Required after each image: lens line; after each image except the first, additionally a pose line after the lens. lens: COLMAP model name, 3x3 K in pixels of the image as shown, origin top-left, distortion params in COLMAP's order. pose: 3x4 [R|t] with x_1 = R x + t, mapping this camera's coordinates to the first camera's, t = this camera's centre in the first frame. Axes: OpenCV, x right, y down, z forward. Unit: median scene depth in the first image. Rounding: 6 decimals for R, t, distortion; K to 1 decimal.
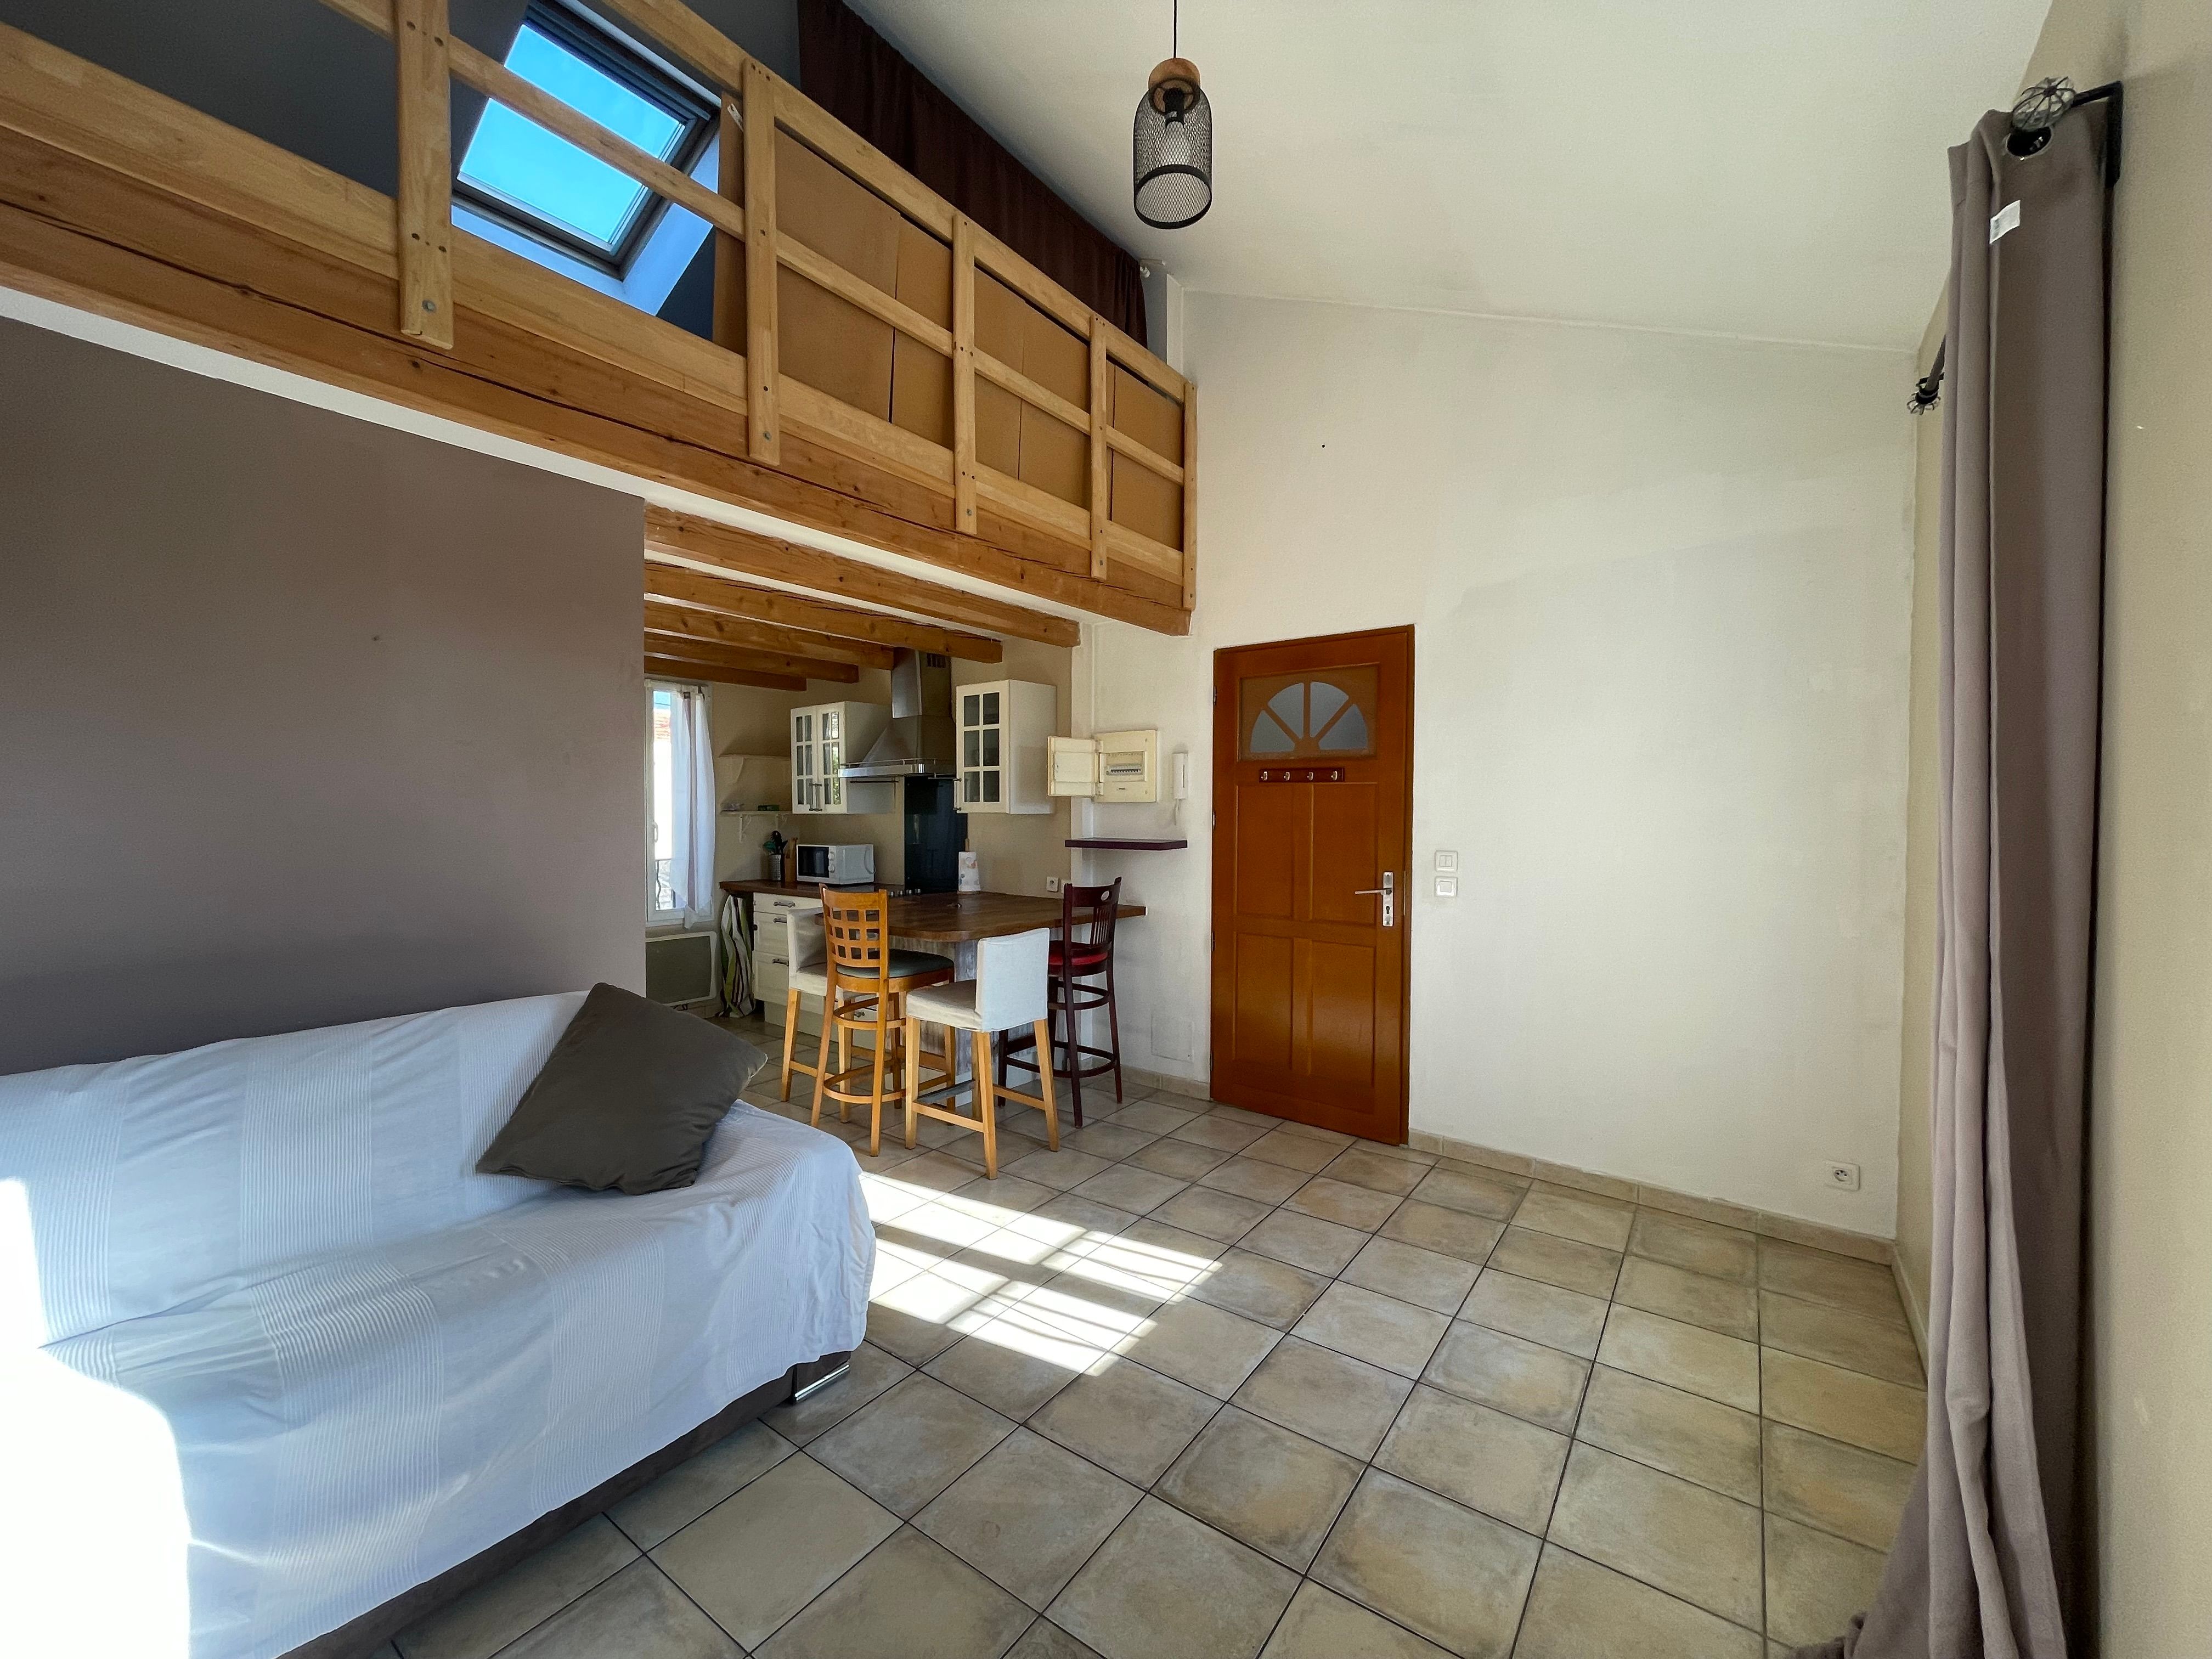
lens RADIAL K [[892.2, 0, 1104.7], [0, 892.2, 831.8], [0, 0, 1]] dist [0.001107, 0.000273]
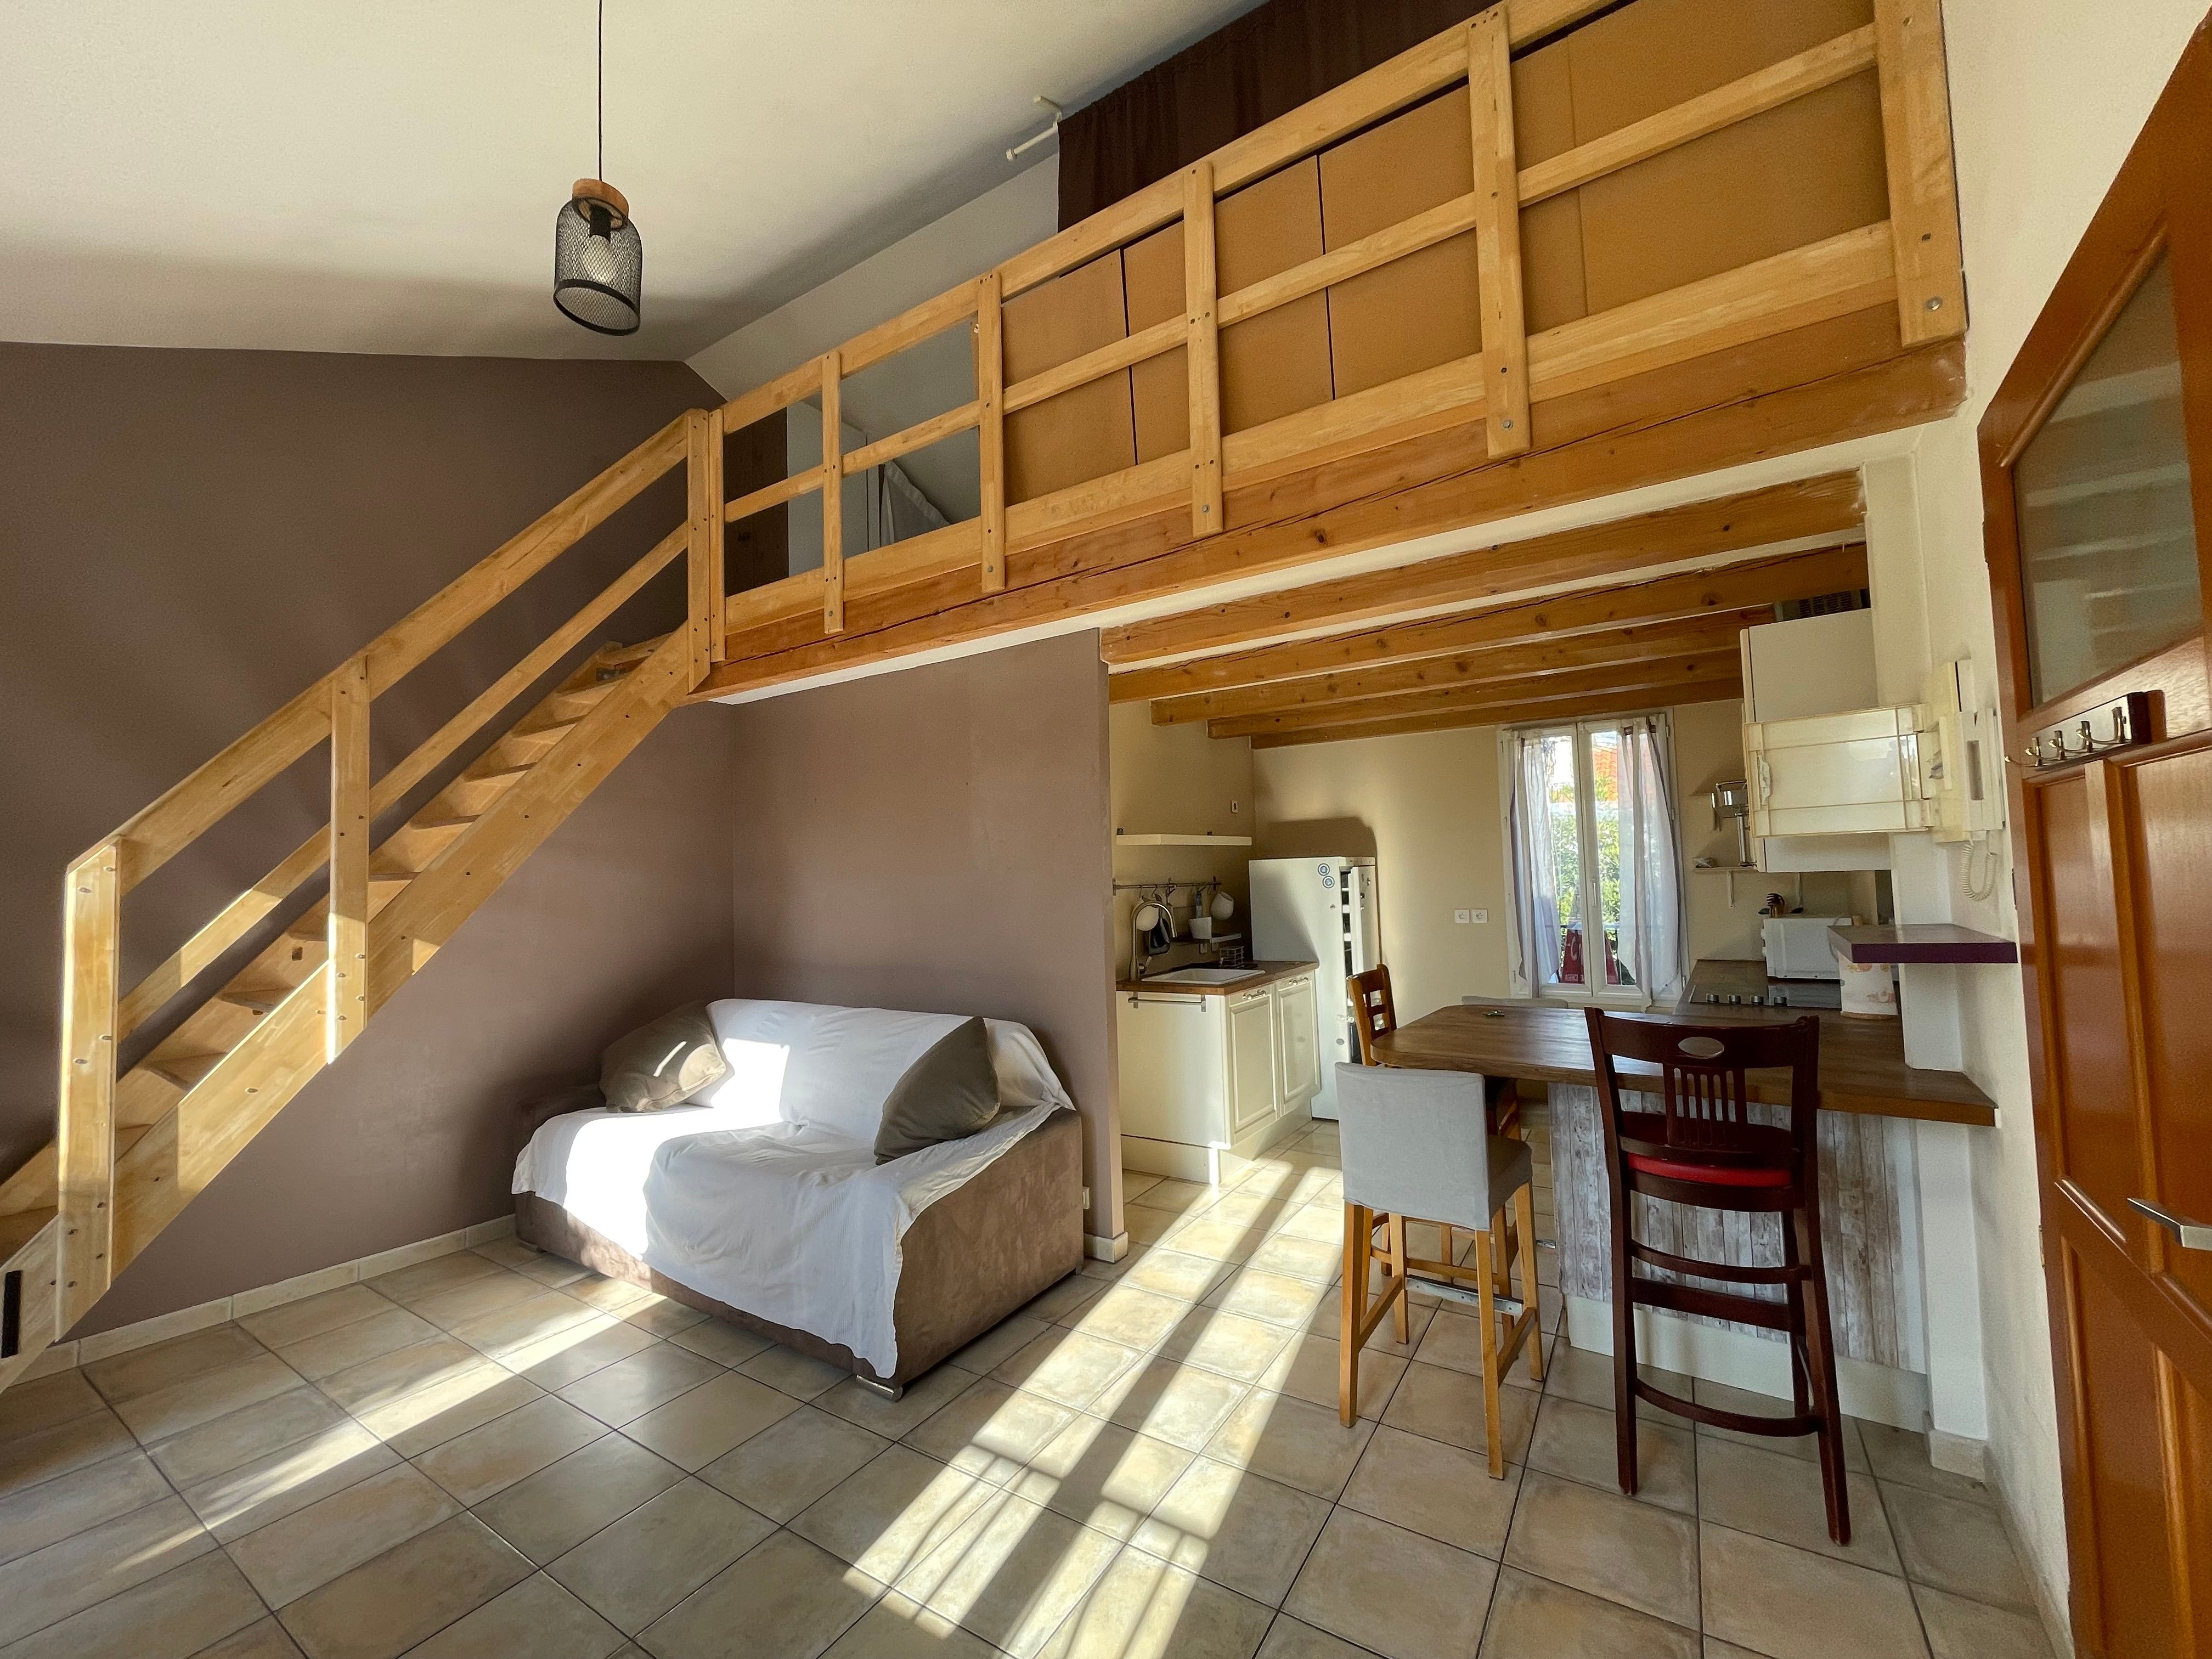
lens RADIAL K [[892.2, 0, 1102.9], [0, 892.2, 830.8], [0, 0, 1]] dist [0.001107, 0.000273]
pose [[0.052820, -0.058014, -0.996917, 0.335195], [0.005362, 0.998313, -0.057811, -0.012810], [0.998590, -0.002292, 0.053042, 0.463026]]
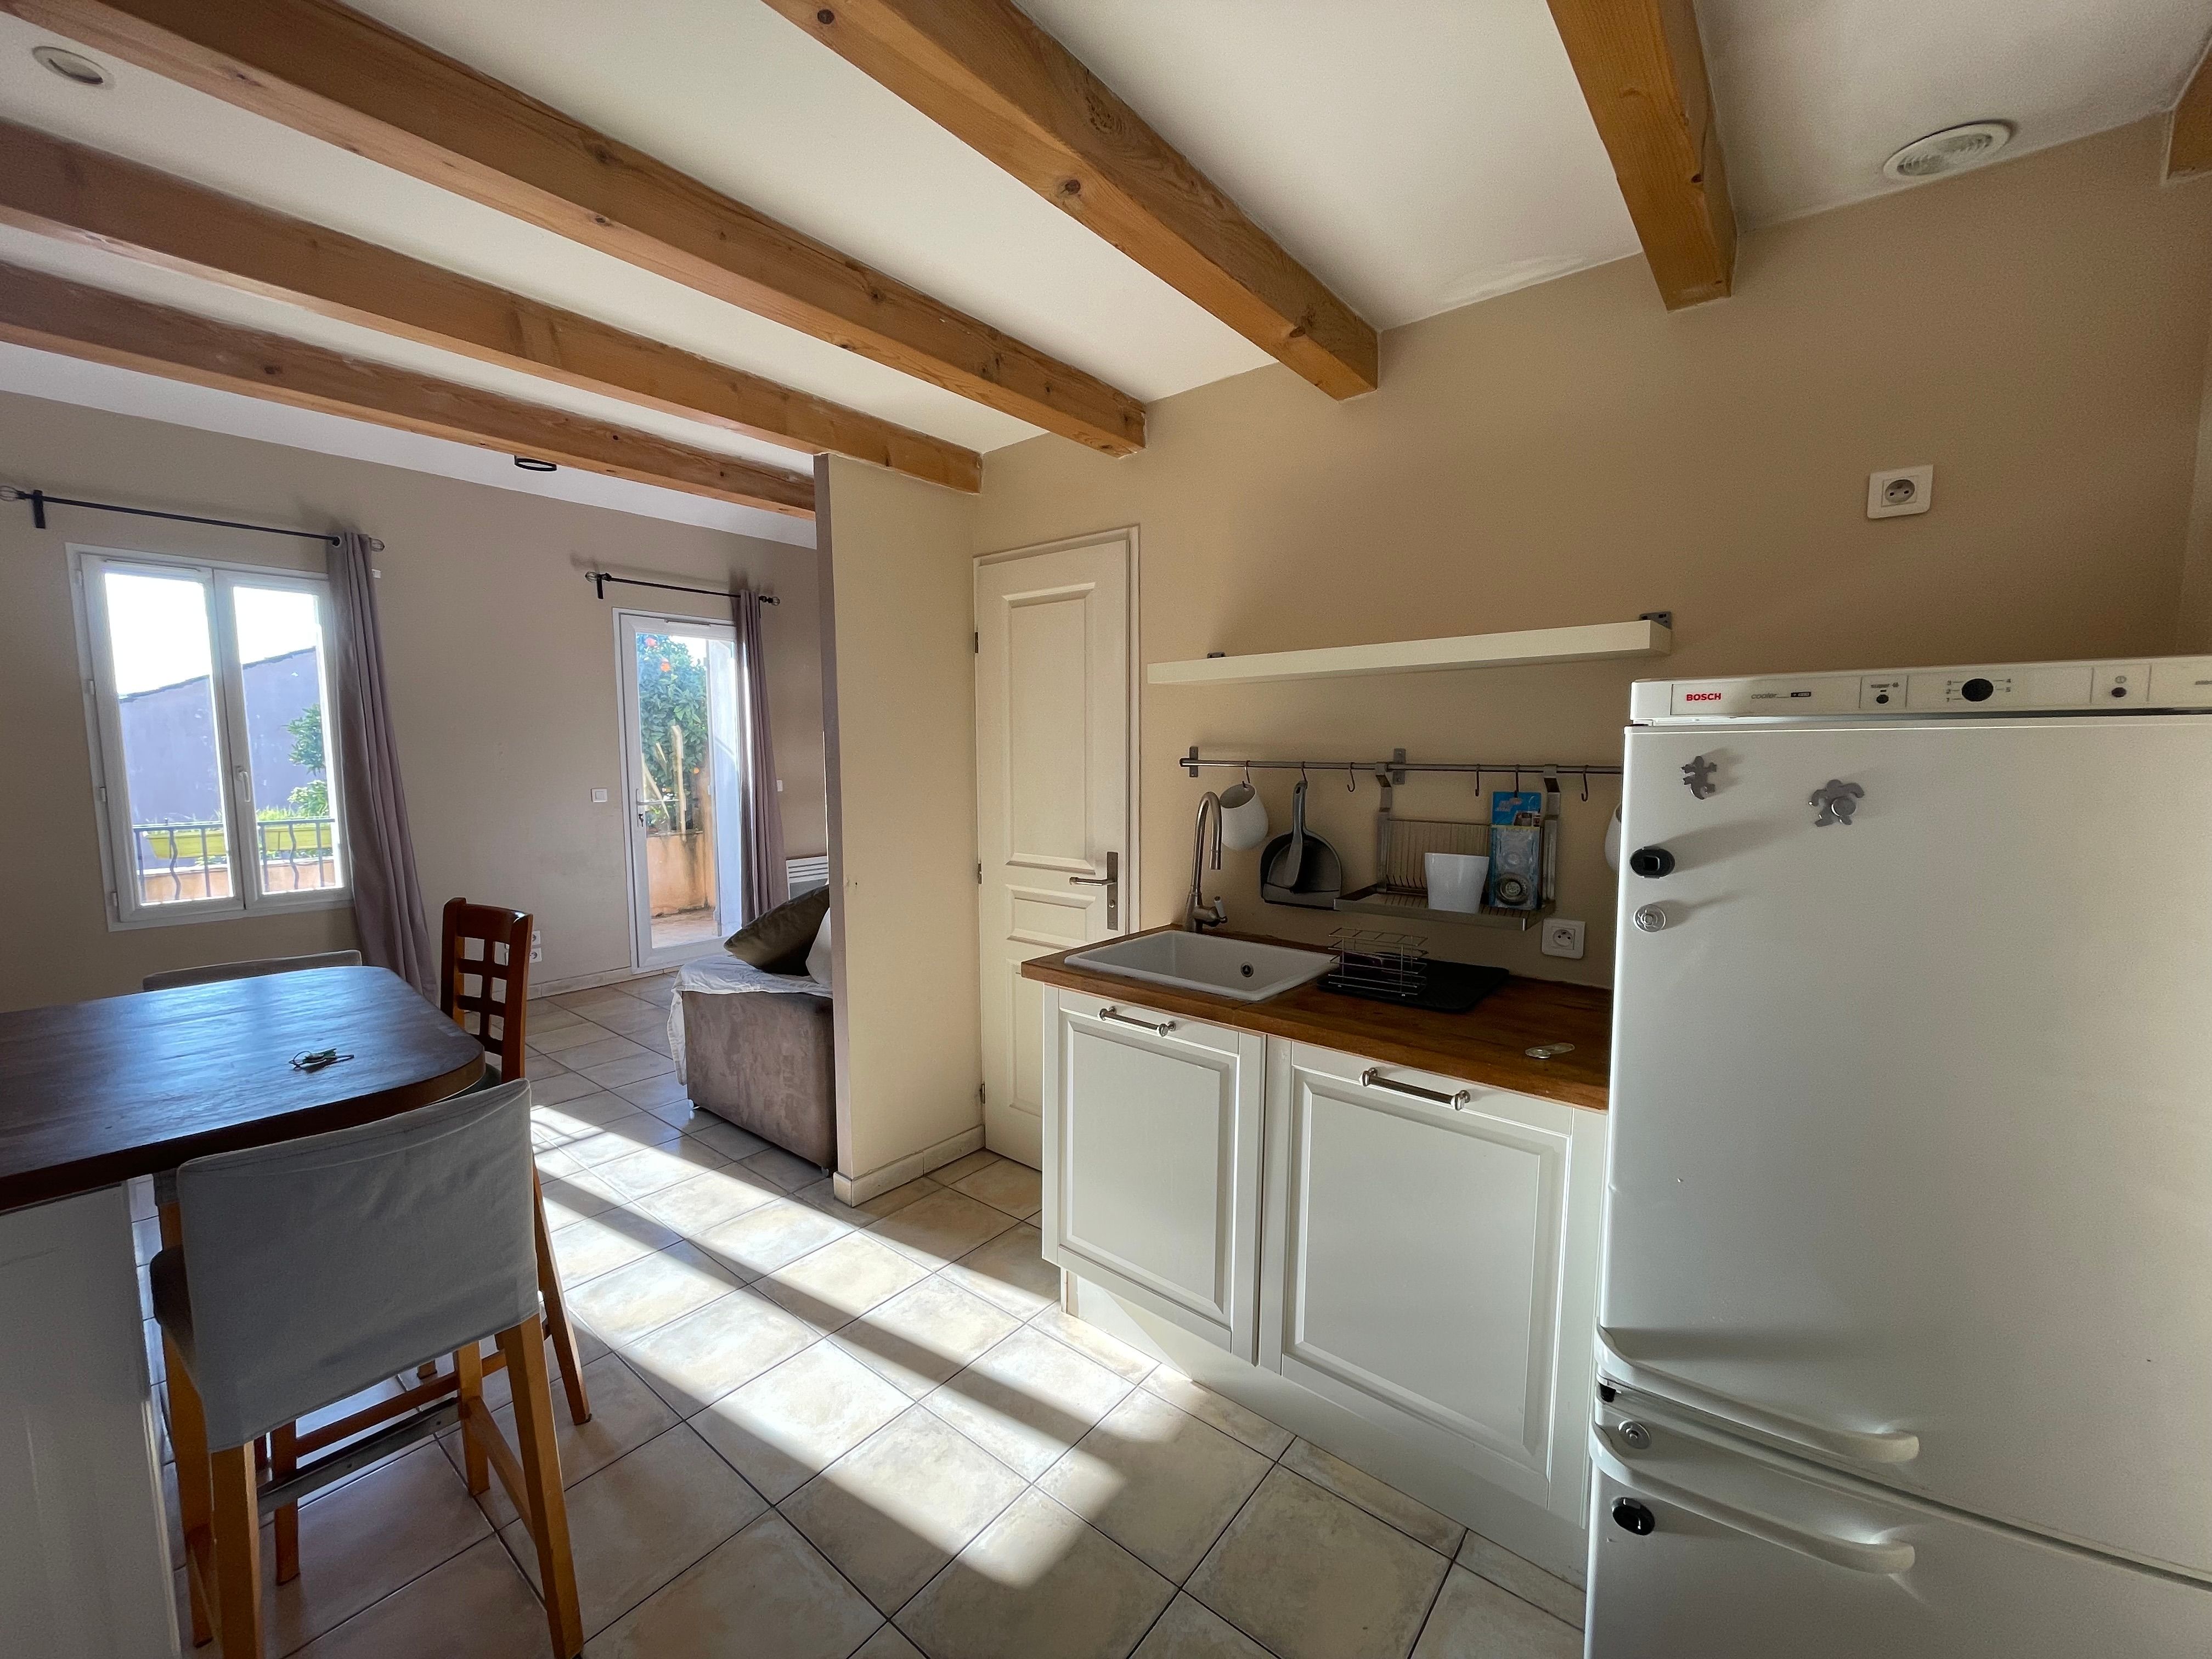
lens RADIAL K [[892.2, 0, 1115.9], [0, 892.2, 834.4], [0, 0, 1]] dist [0.001107, 0.000273]
pose [[-0.998949, -0.008569, 0.045034, -0.399884], [-0.002600, 0.991384, 0.130961, -0.029189], [-0.045768, 0.130706, -0.990364, 0.933067]]
